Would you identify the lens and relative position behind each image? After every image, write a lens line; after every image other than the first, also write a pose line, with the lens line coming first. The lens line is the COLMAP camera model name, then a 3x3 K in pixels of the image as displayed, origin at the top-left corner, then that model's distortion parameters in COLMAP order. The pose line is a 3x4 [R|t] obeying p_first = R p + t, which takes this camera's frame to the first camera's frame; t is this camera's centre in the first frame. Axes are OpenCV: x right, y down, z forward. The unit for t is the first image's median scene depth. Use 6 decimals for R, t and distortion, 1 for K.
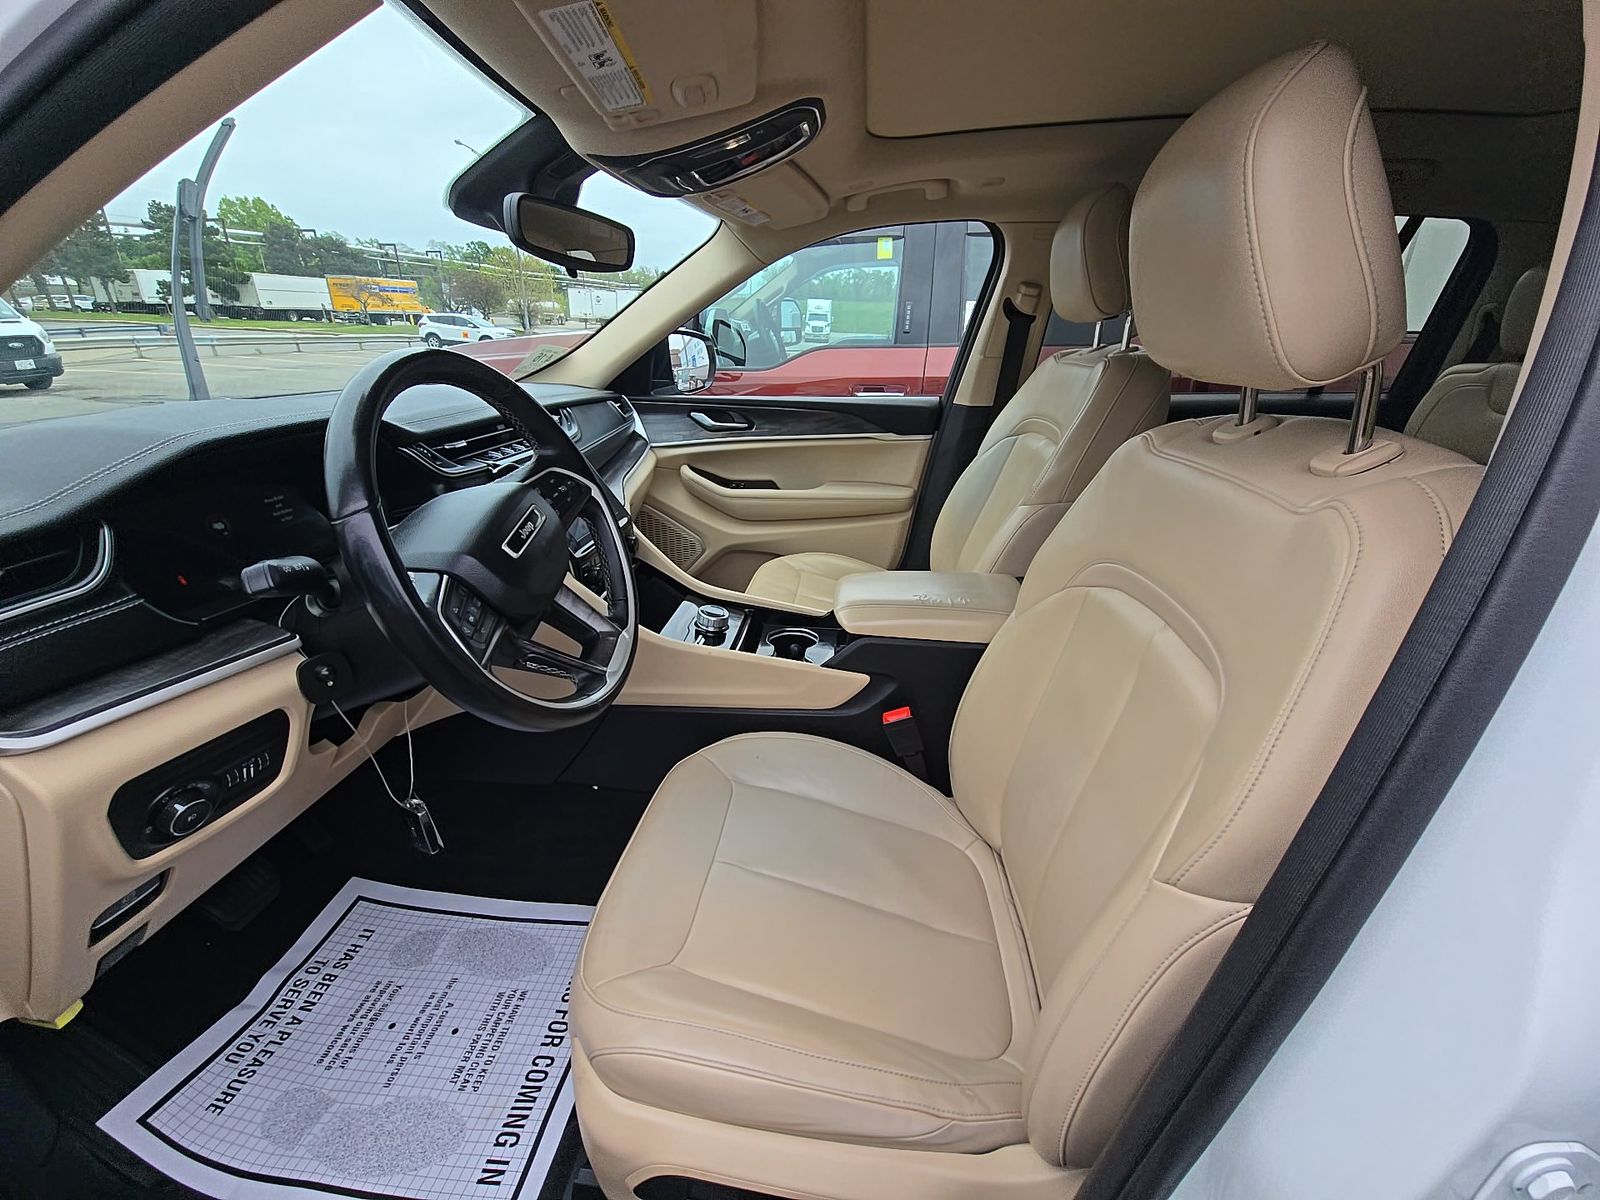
lens RADIAL K [[640.3, 0, 814.9], [0, 640.3, 599.6], [0, 0, 1]] dist [0.015964, -0.020386]
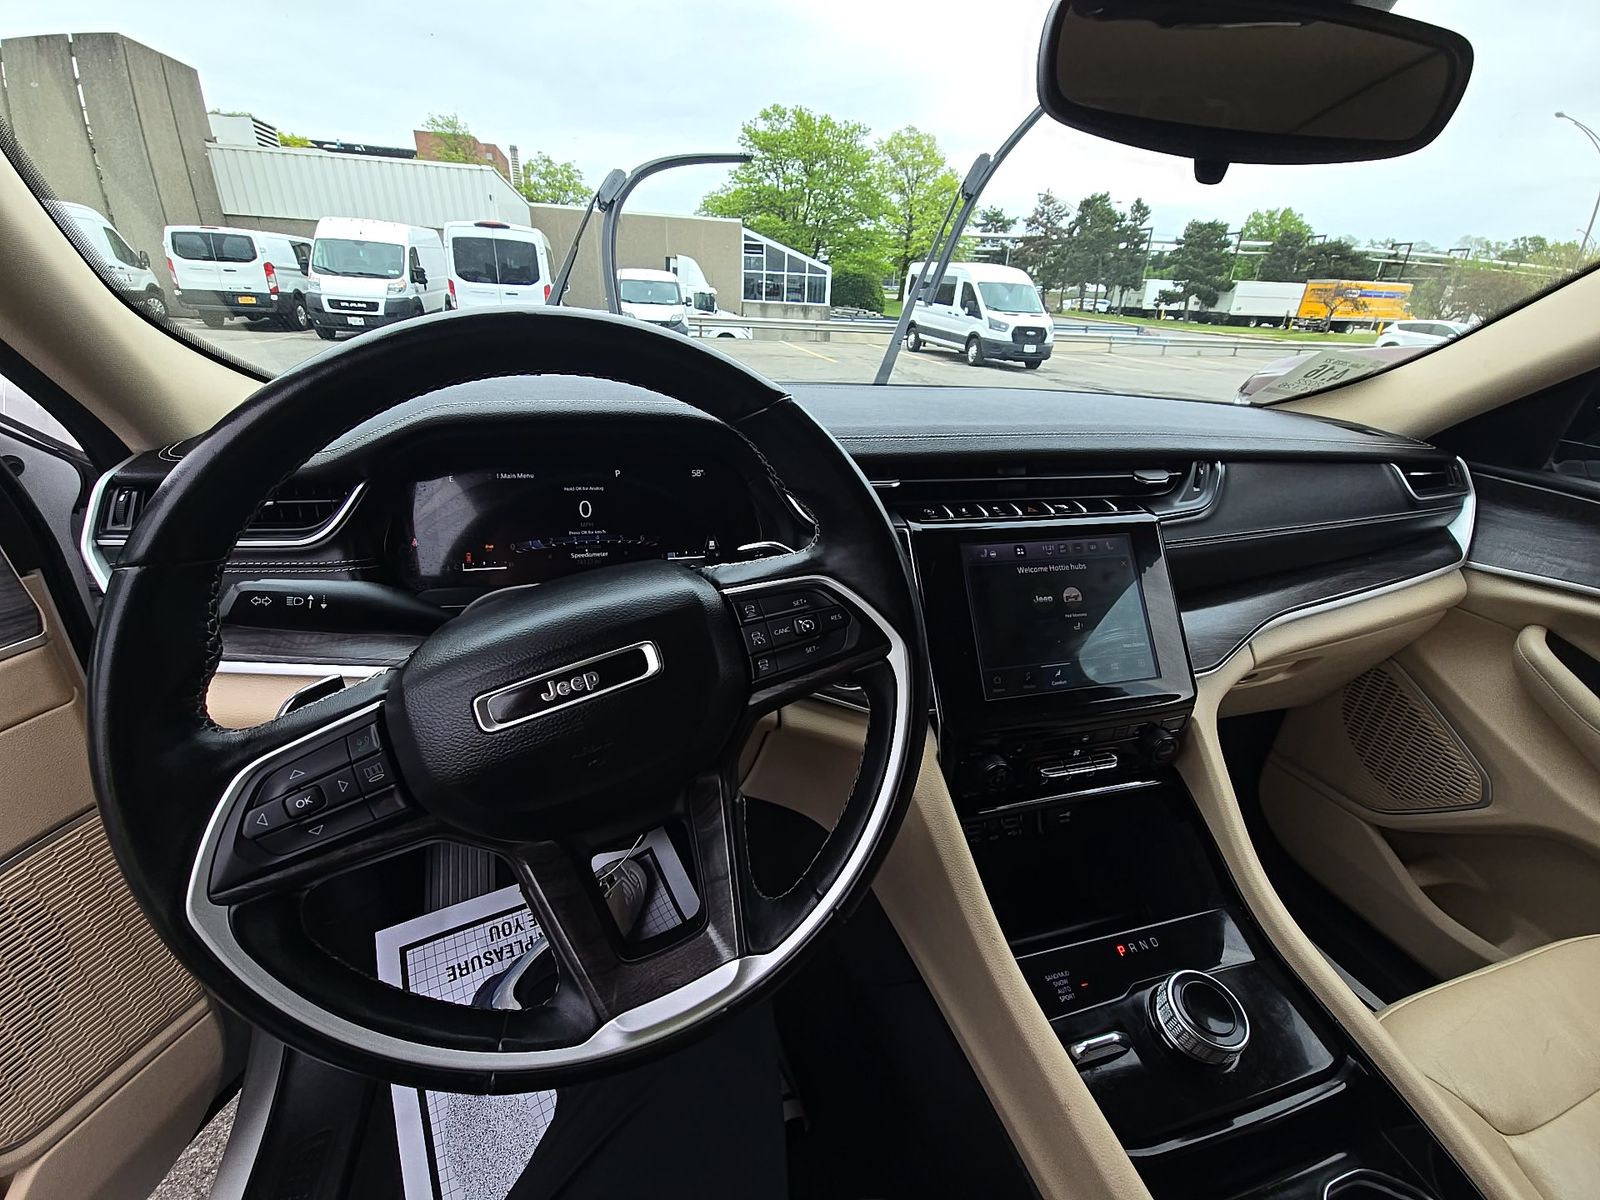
lens RADIAL K [[643.3, 0, 800.0], [0, 643.3, 600.0], [0, 0, 1]] dist [0.012407, -0.012904]
pose [[0.338919, 0.372462, -0.863948, 0.007079], [-0.382408, 0.893554, 0.235211, -0.136581], [0.859592, 0.250663, 0.445275, 0.345976]]
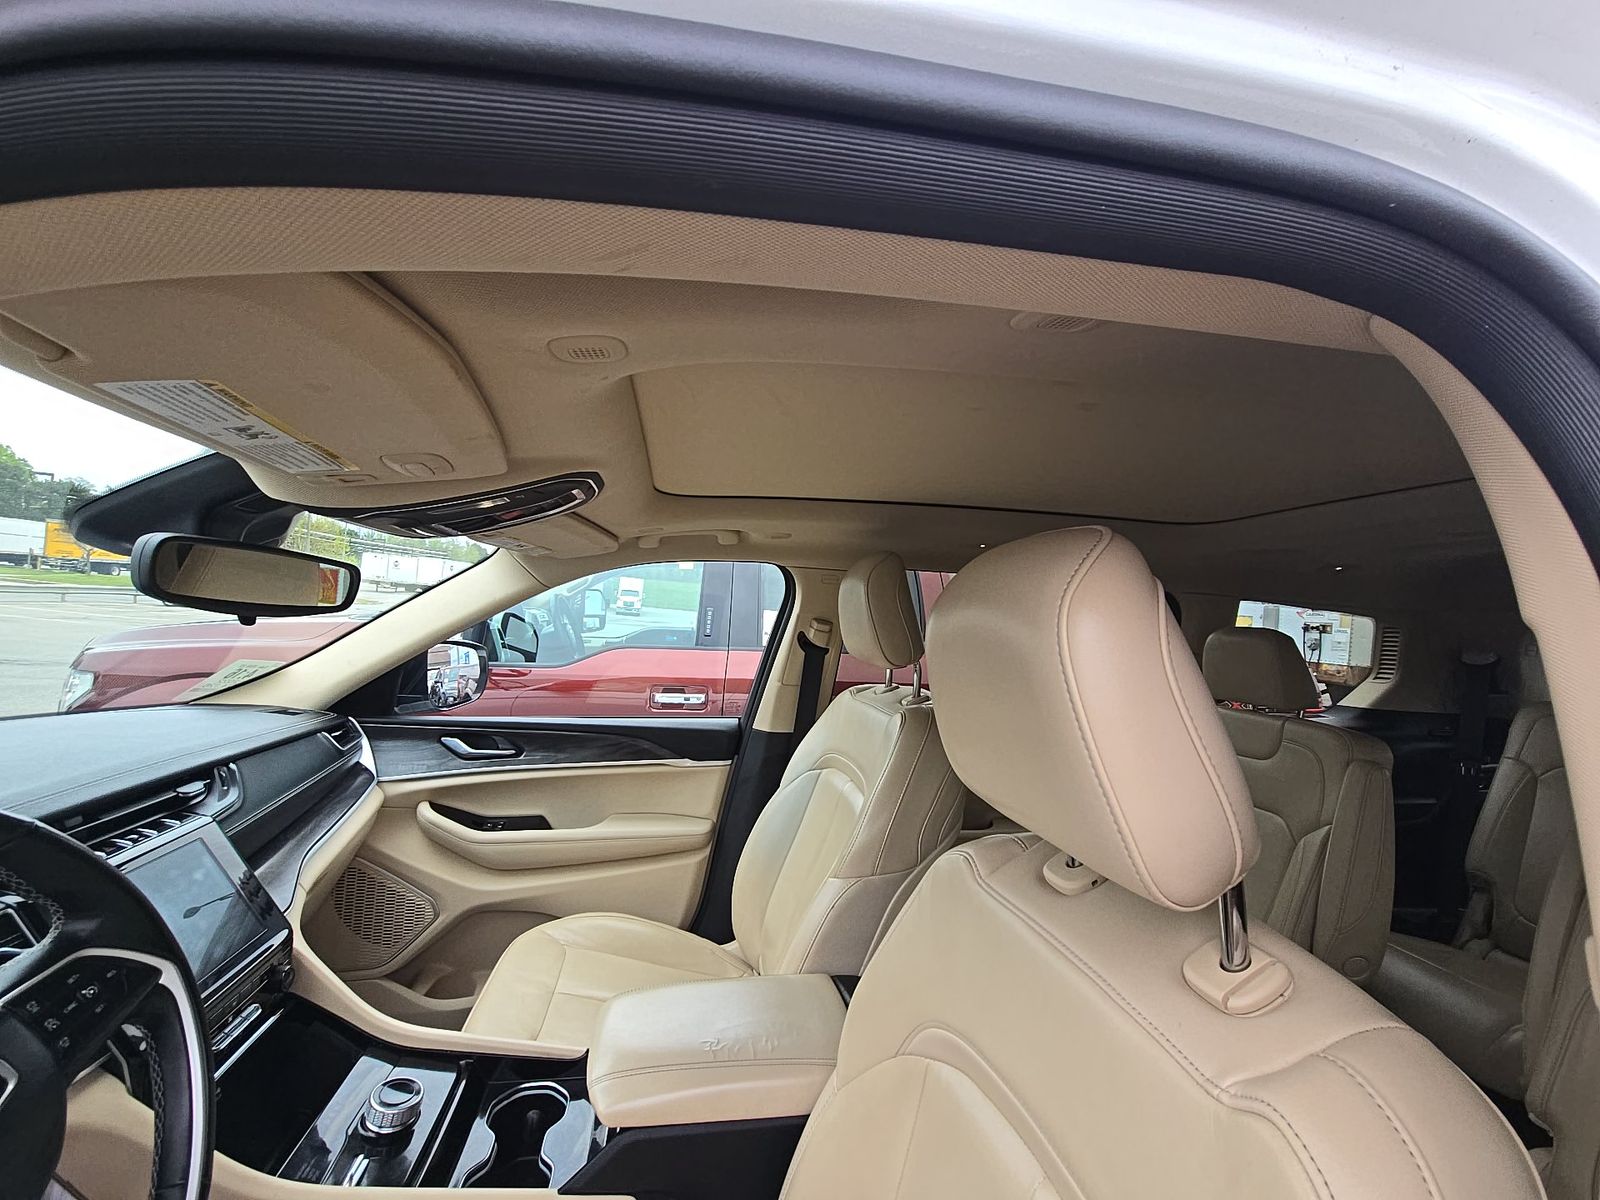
lens RADIAL K [[631.7, 0, 806.8], [0, 631.7, 608.7], [0, 0, 1]] dist [0.013853, -0.011738]
pose [[0.961262, 0.043352, 0.272207, 0.029788], [0.064079, 0.925350, -0.373660, -0.110147], [-0.268086, 0.376628, 0.886725, 0.083620]]
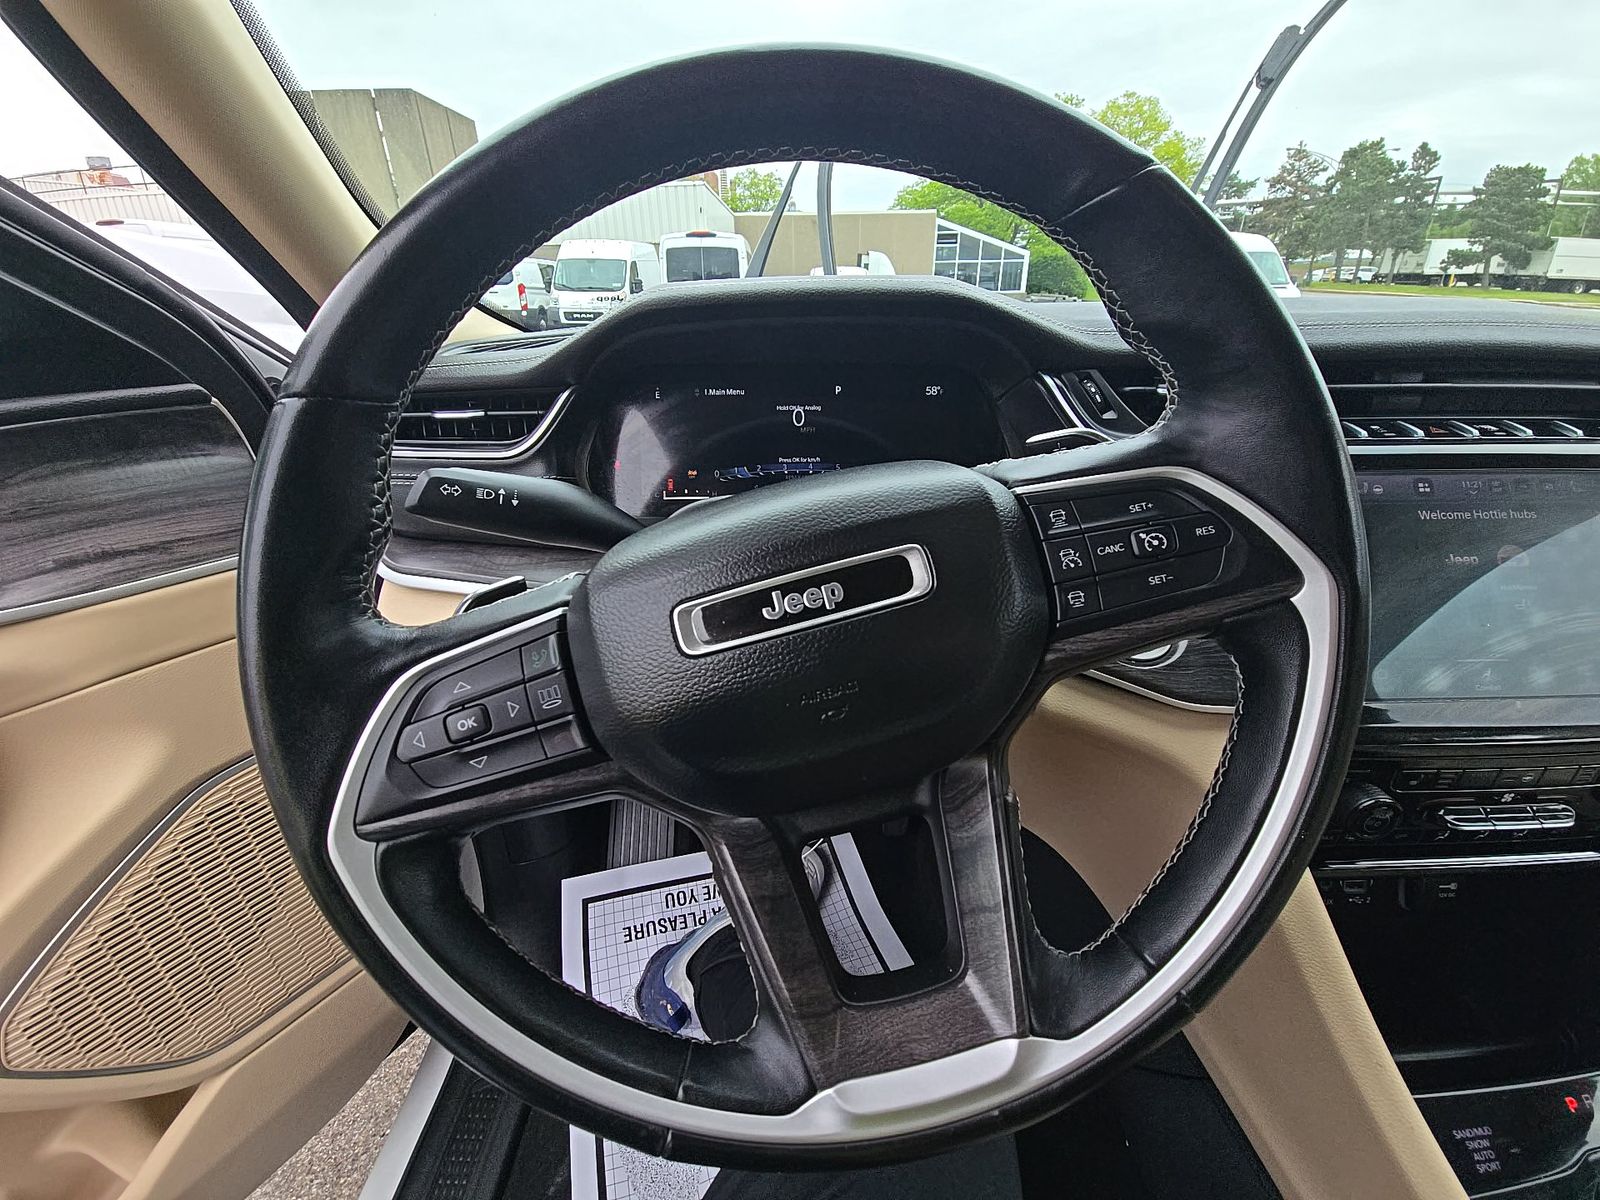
lens RADIAL K [[643.3, 0, 800.0], [0, 643.3, 600.0], [0, 0, 1]] dist [0.012407, -0.012904]
pose [[0.081546, 0.389025, -0.917611, -0.049230], [-0.359760, 0.870095, 0.336909, -0.088446], [0.929475, 0.302646, 0.210908, 0.350501]]
